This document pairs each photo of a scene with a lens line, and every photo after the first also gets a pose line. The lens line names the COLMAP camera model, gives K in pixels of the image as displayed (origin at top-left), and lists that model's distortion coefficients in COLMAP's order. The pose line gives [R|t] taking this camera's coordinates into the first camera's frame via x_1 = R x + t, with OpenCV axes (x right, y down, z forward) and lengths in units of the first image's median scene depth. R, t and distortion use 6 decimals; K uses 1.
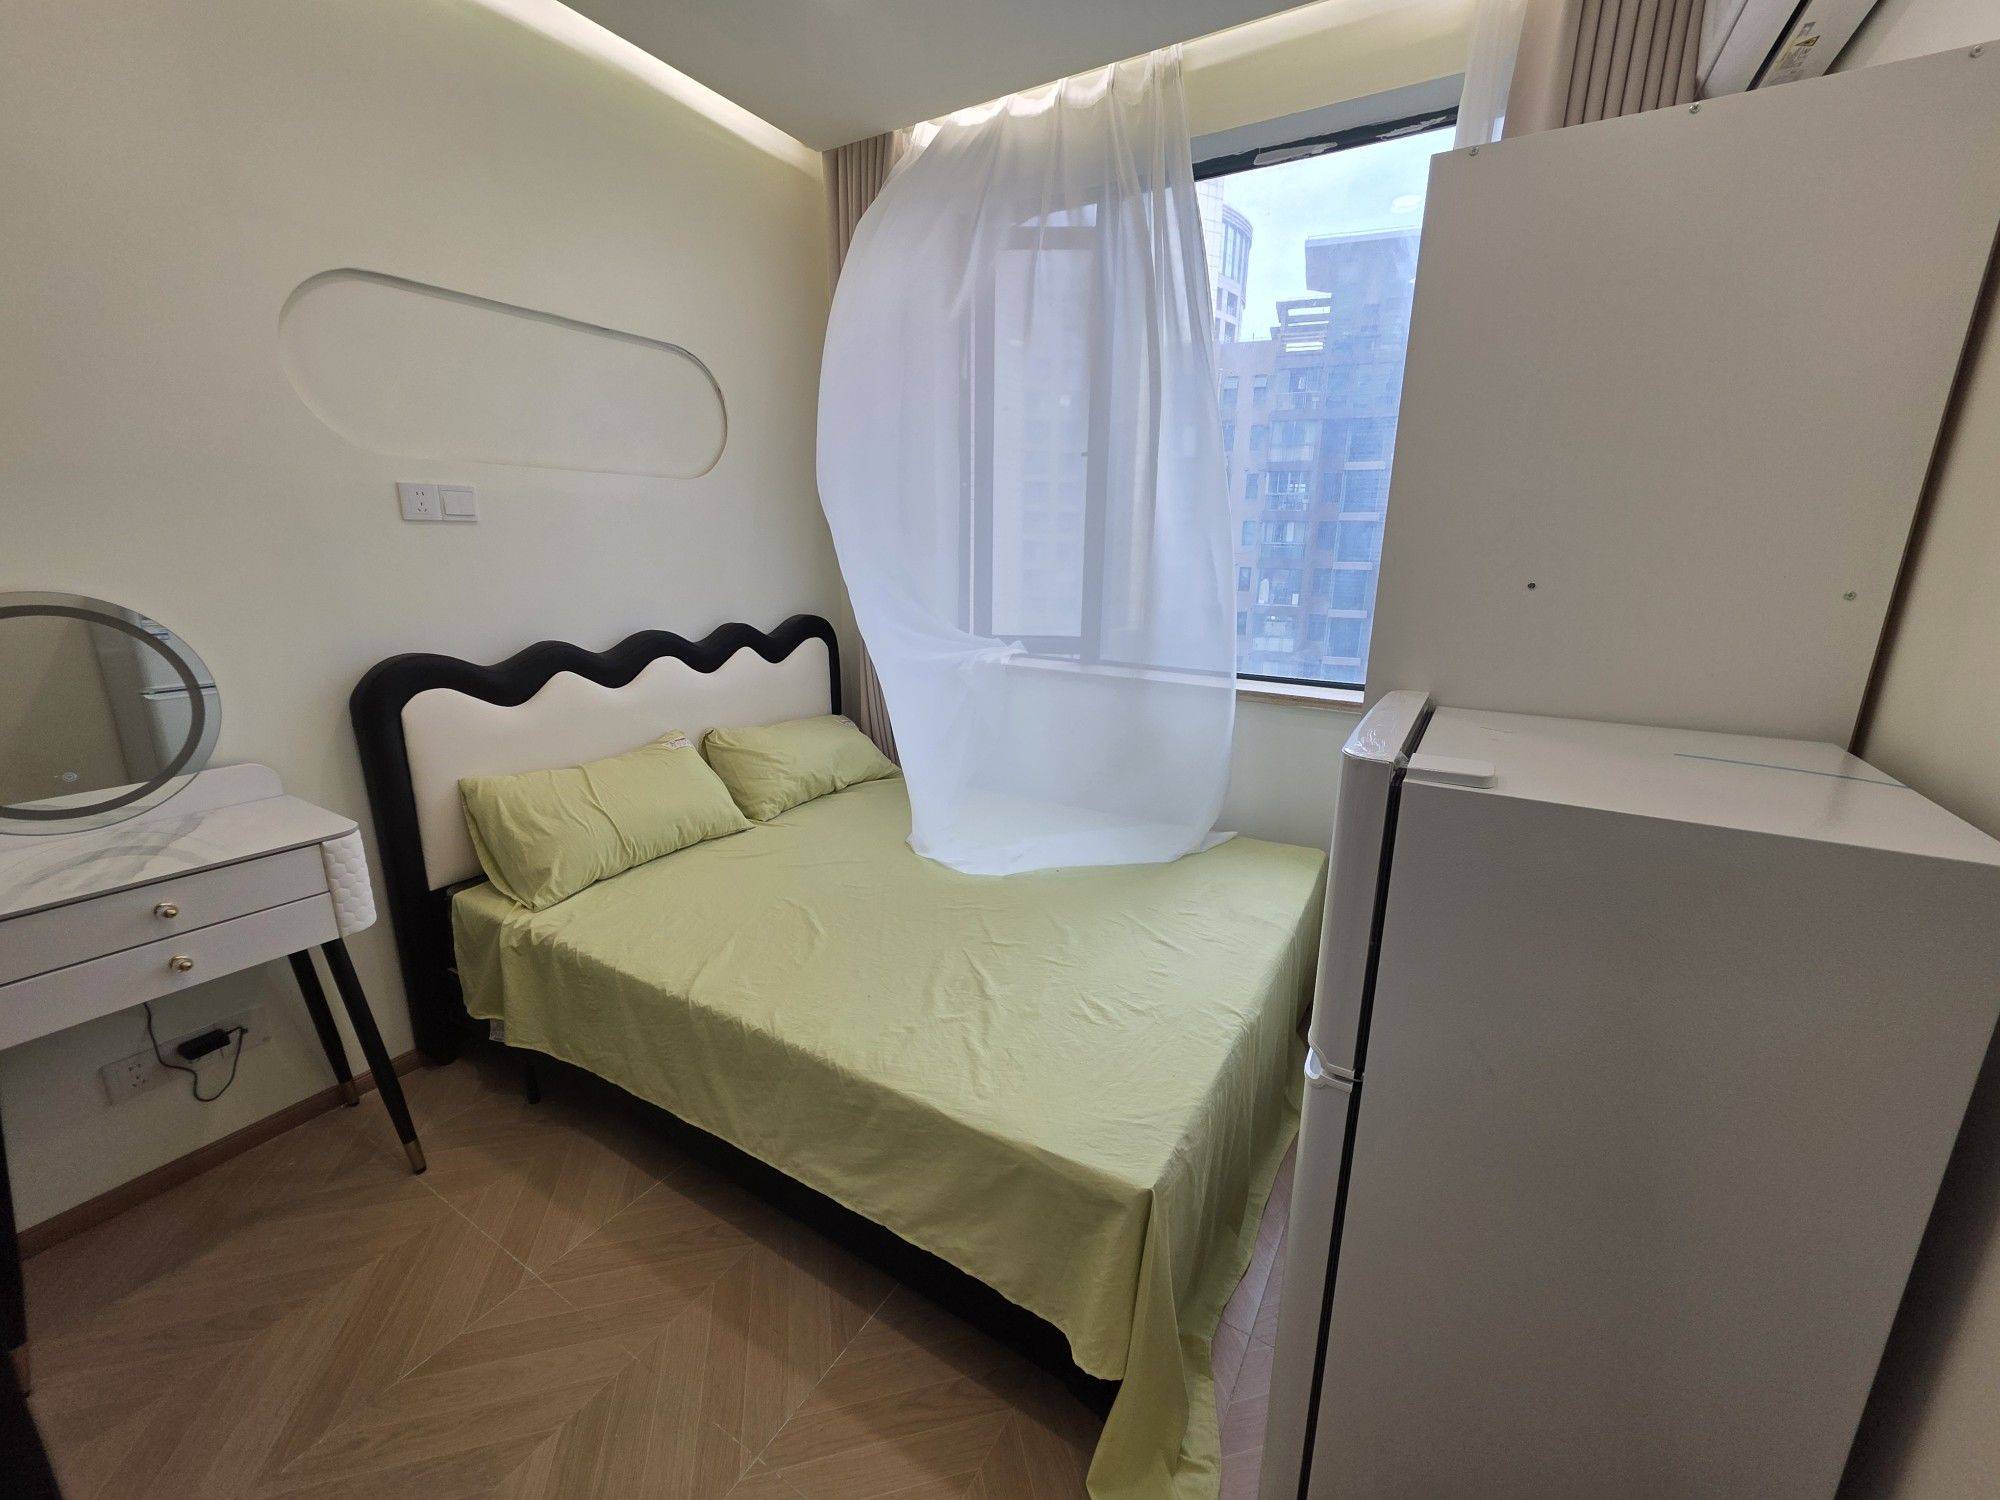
lens RADIAL K [[807.2, 0, 998.6], [0, 807.2, 751.5], [0, 0, 1]] dist [0.001752, 0.000224]
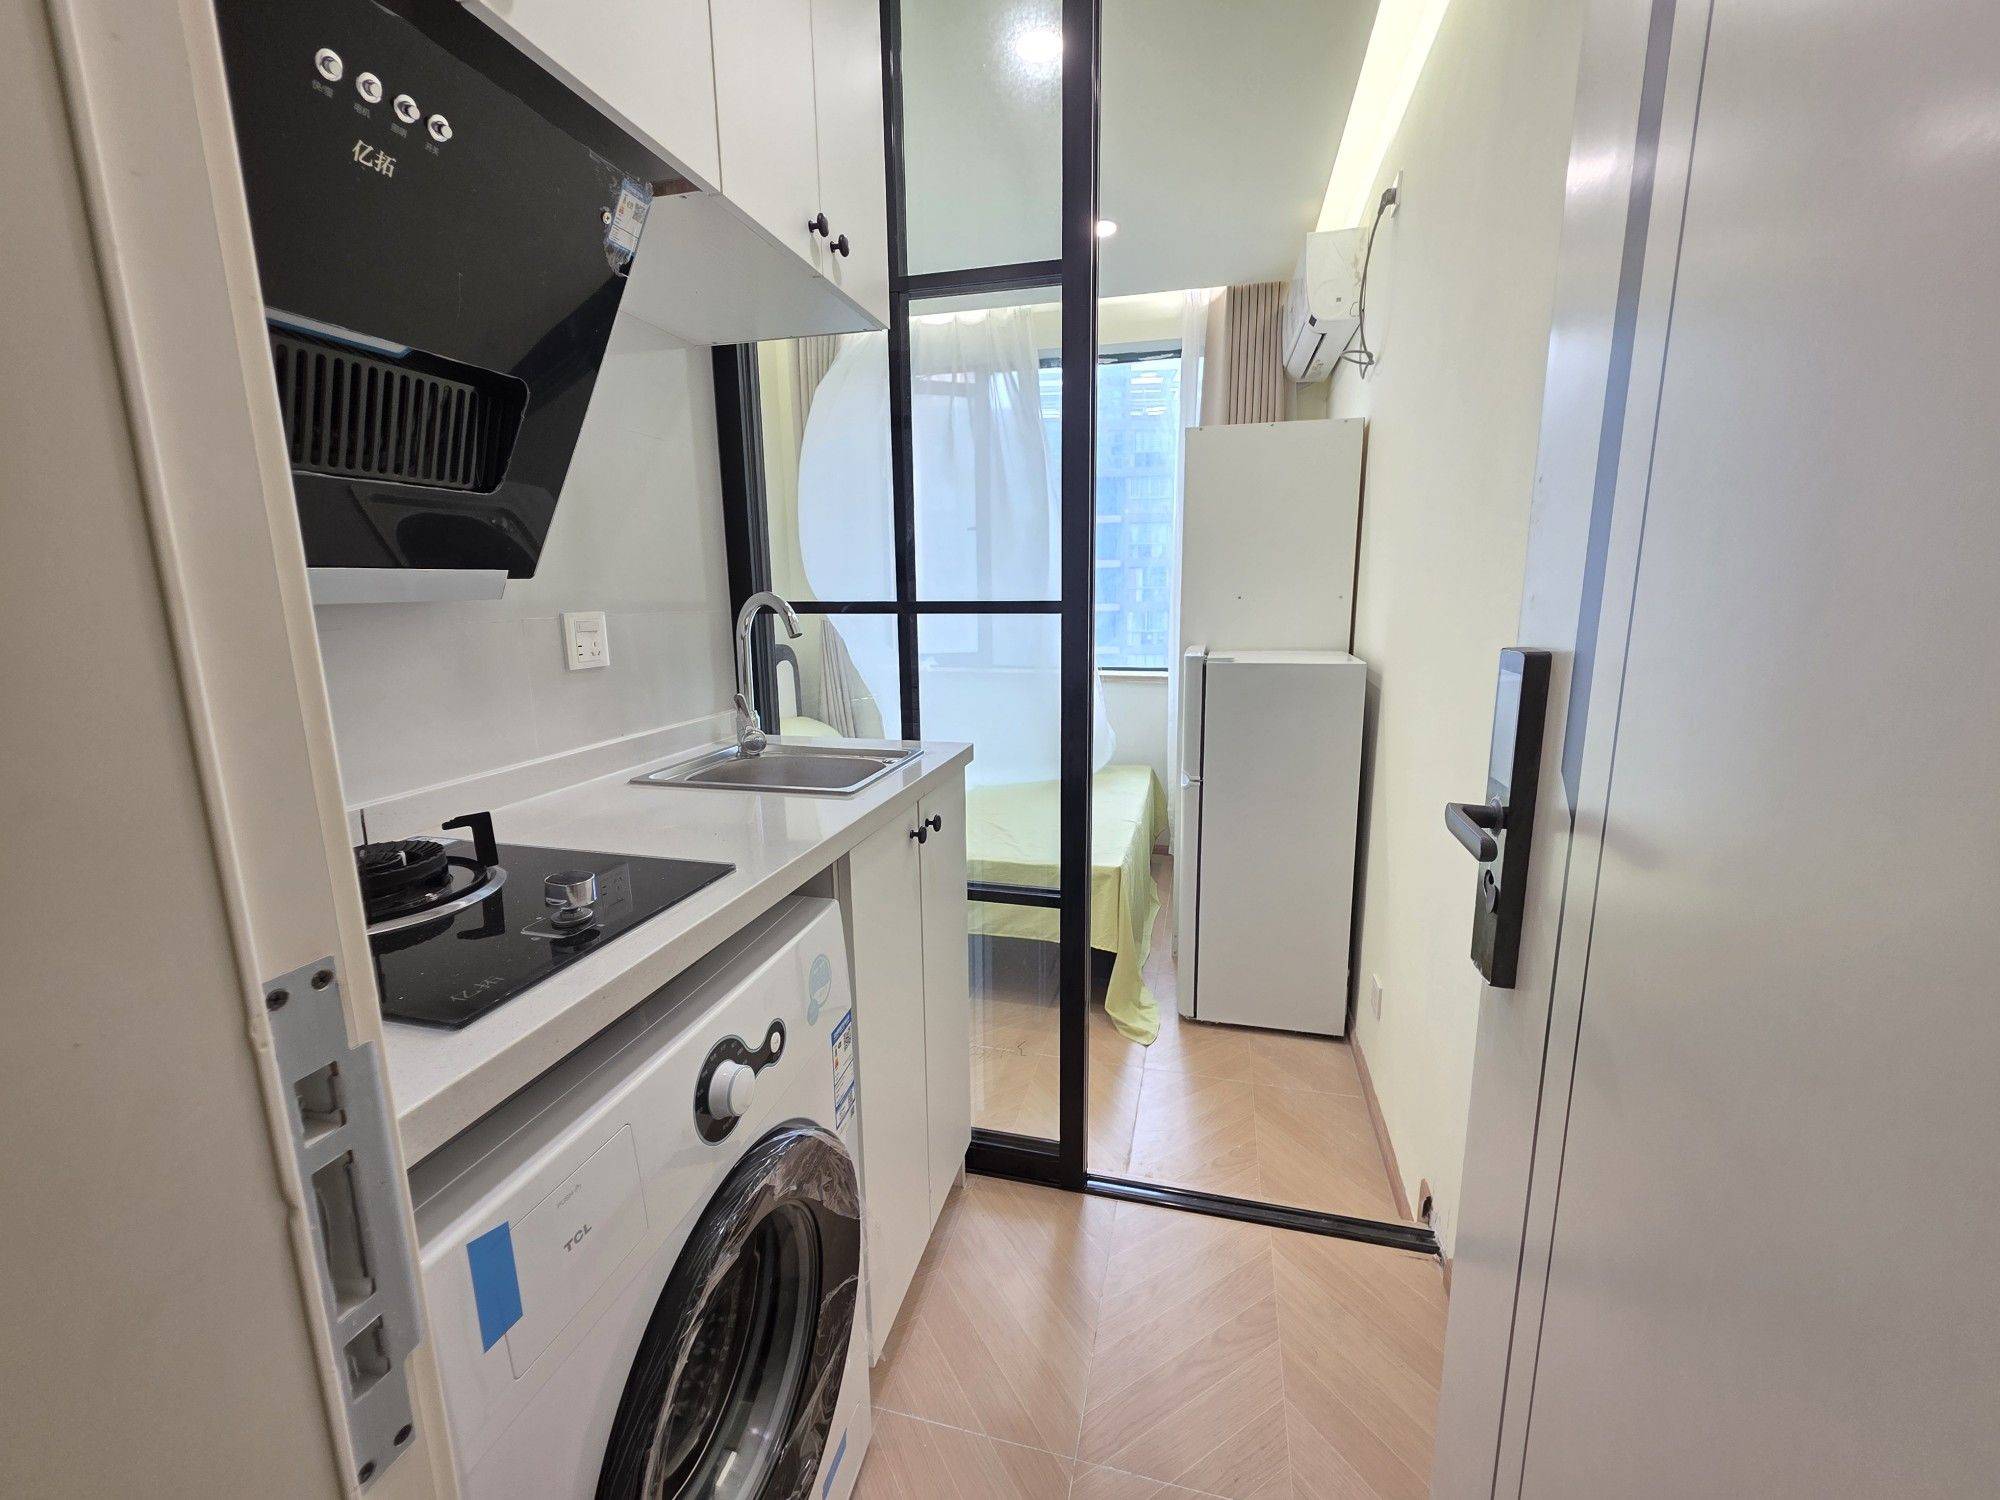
lens RADIAL K [[807.2, 0, 1002.2], [0, 807.2, 741.0], [0, 0, 1]] dist [0.001752, 0.000224]
pose [[0.961353, -0.074318, 0.265100, -0.392870], [0.091829, 0.994295, -0.054268, 0.160484], [-0.259554, 0.076515, 0.962693, -0.624593]]
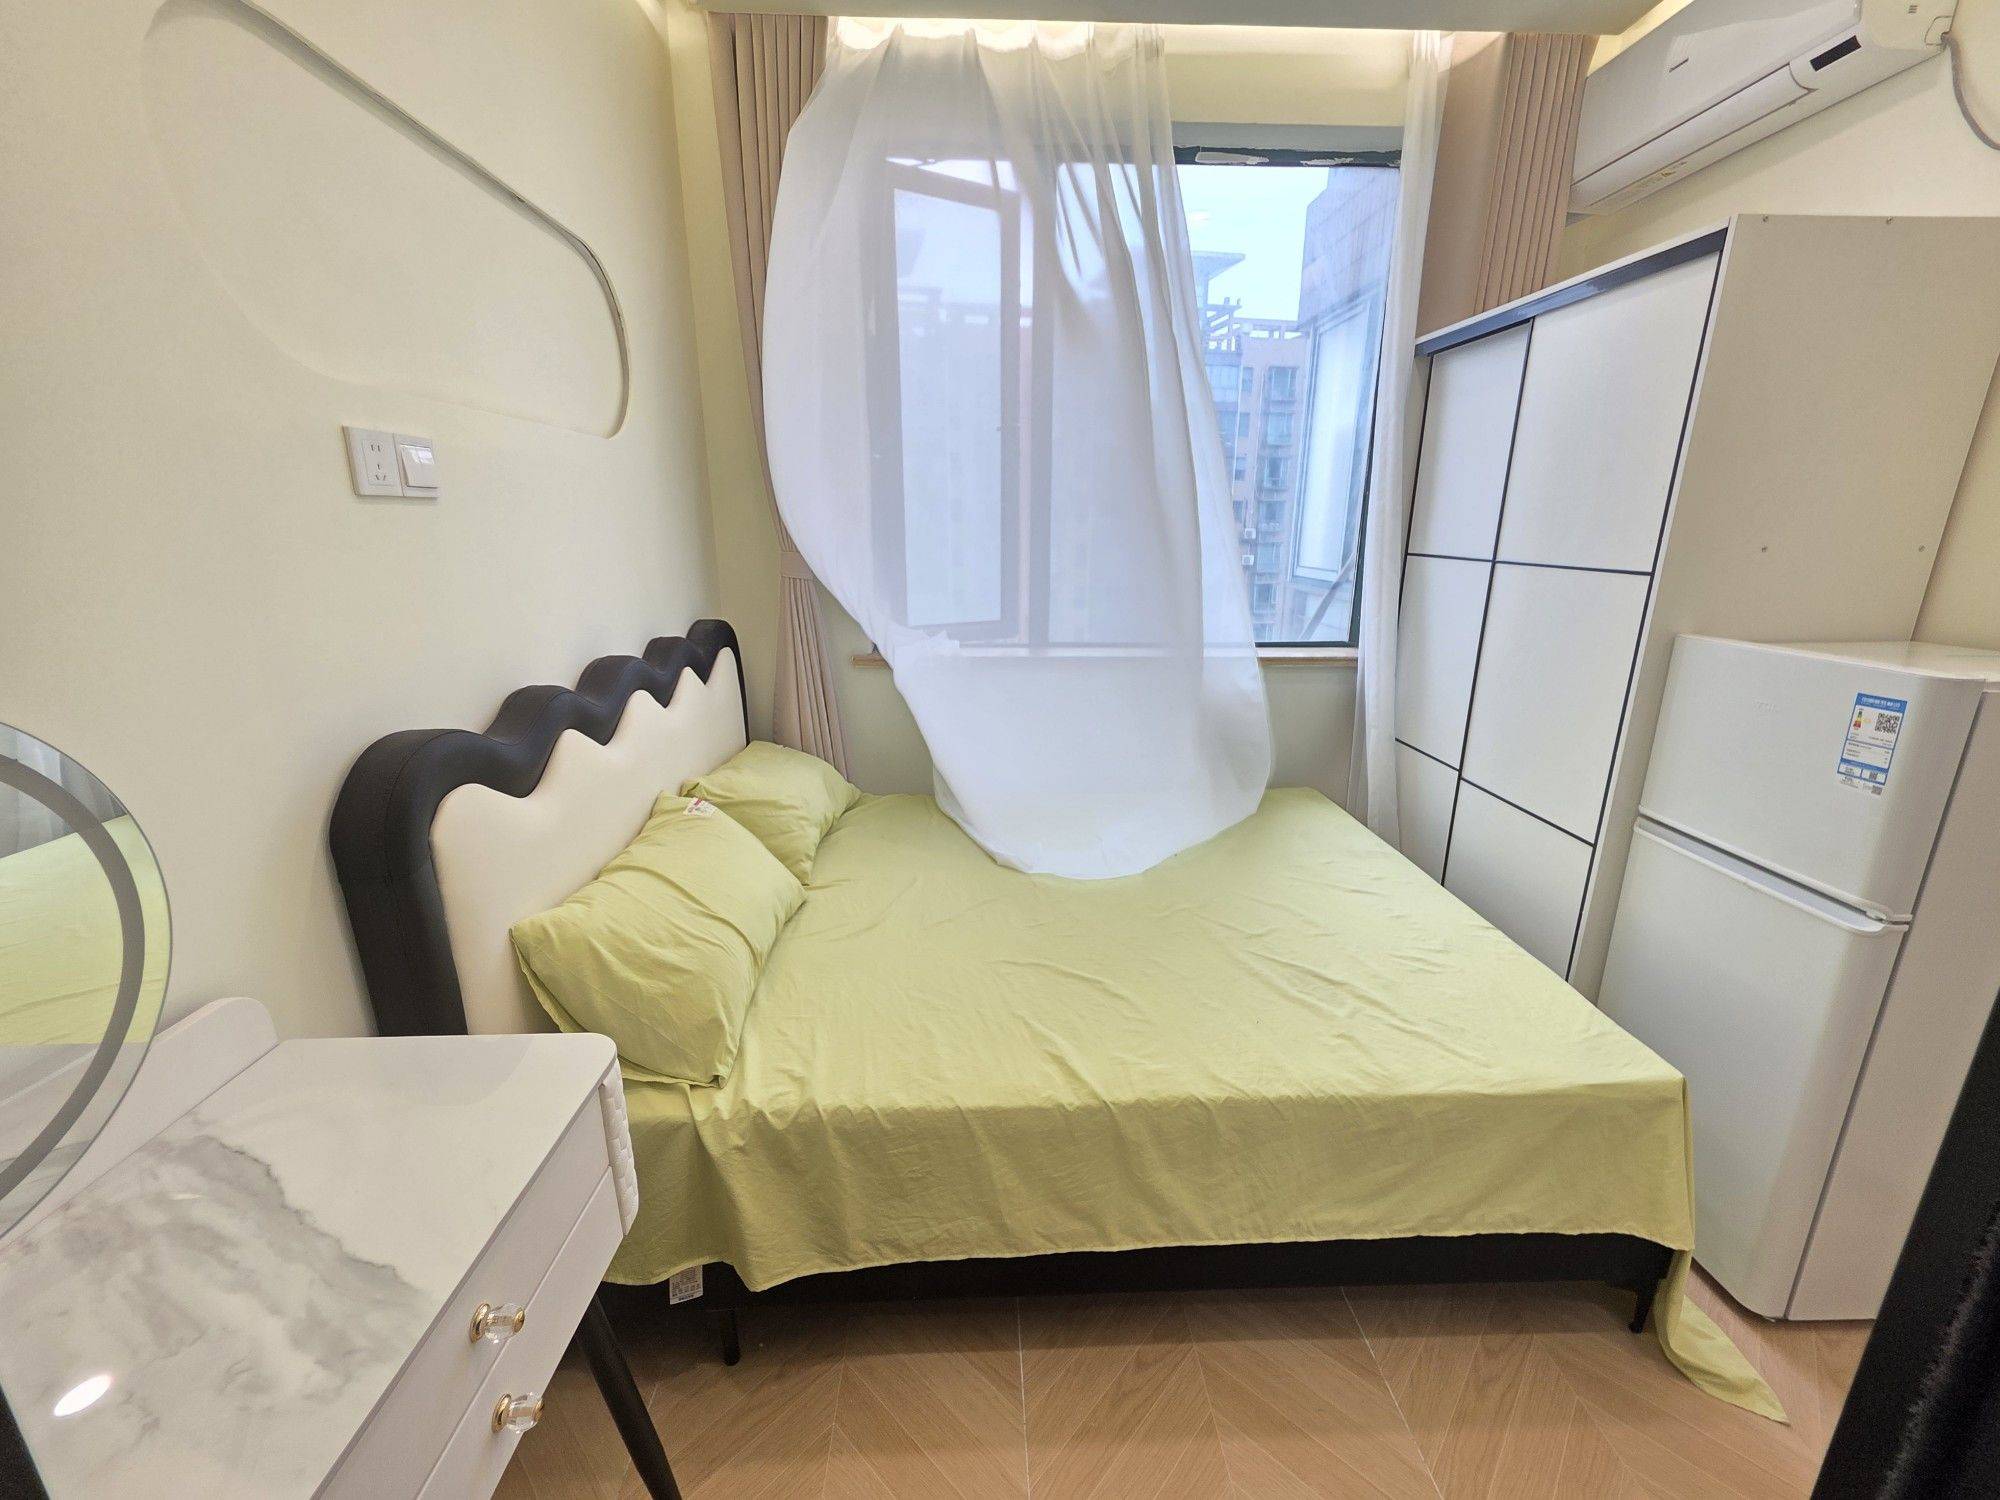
lens RADIAL K [[807.2, 0, 1028.7], [0, 807.2, 746.7], [0, 0, 1]] dist [0.001752, 0.000224]
pose [[0.835072, -0.159366, 0.526552, -0.642825], [0.148341, 0.986900, 0.063436, -0.080836], [-0.529764, 0.025136, 0.847773, 0.281059]]
